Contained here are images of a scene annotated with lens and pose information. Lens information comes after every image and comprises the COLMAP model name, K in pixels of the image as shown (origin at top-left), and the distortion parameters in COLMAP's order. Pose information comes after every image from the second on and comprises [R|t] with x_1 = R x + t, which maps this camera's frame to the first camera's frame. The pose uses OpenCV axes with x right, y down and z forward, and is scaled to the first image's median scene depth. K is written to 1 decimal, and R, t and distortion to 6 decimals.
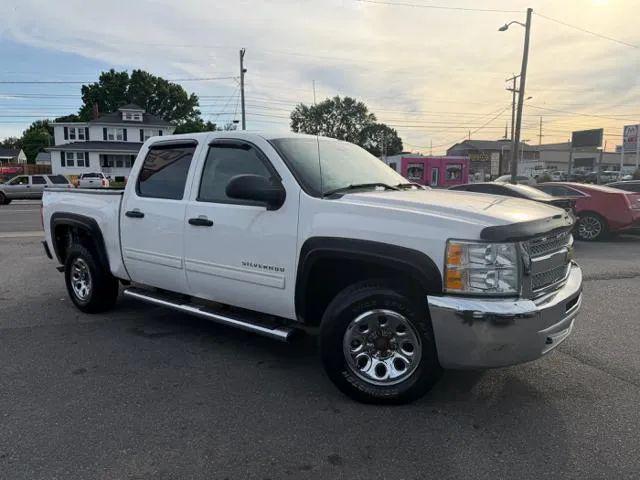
lens RADIAL K [[455.6, 0, 323.7], [0, 455.6, 236.1], [0, 0, 1]] dist [0.014328, -0.030891]
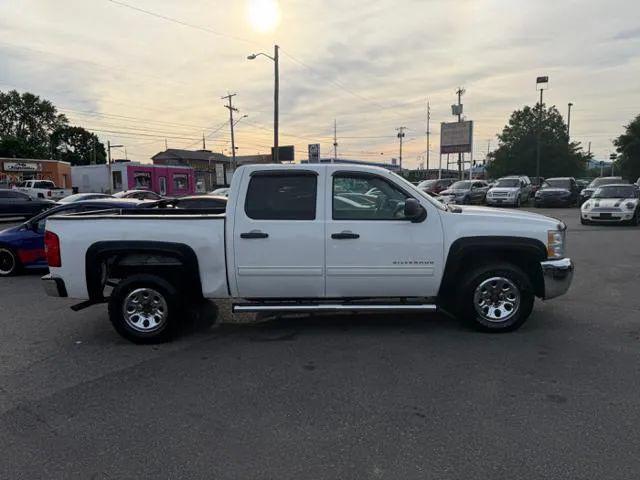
lens RADIAL K [[455.6, 0, 318.1], [0, 455.6, 238.8], [0, 0, 1]] dist [0.014328, -0.030891]
pose [[0.795014, -0.074560, 0.601991, -0.101563], [0.080426, 0.996612, 0.017221, -0.004703], [-0.601235, 0.034725, 0.798317, 0.002305]]
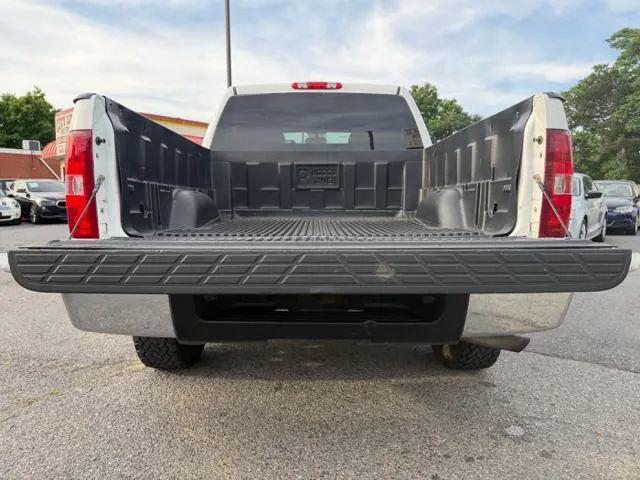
lens RADIAL K [[455.6, 0, 319.4], [0, 455.6, 243.5], [0, 0, 1]] dist [0.014328, -0.030891]
pose [[-0.635308, -0.065065, 0.769513, -0.103264], [0.088622, 0.983719, 0.156343, -0.008917], [-0.767157, 0.167522, -0.619198, 0.185746]]
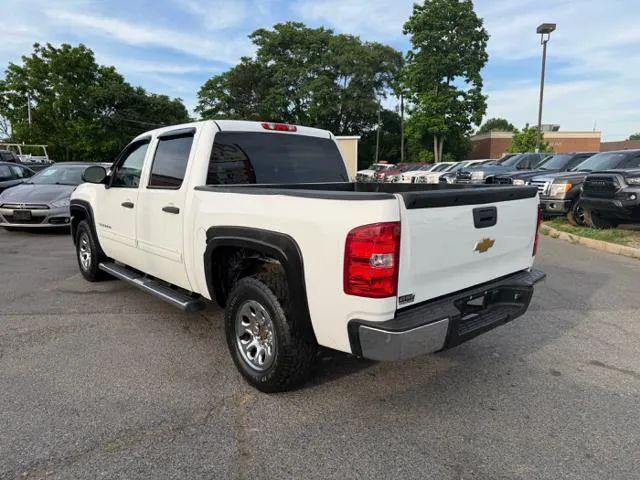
lens RADIAL K [[455.6, 0, 322.1], [0, 455.6, 237.7], [0, 0, 1]] dist [0.014328, -0.030891]
pose [[-0.990662, -0.018866, 0.135029, -0.057294], [0.015630, 0.968135, 0.249939, -0.026559], [-0.135442, 0.249716, -0.958800, 0.230534]]
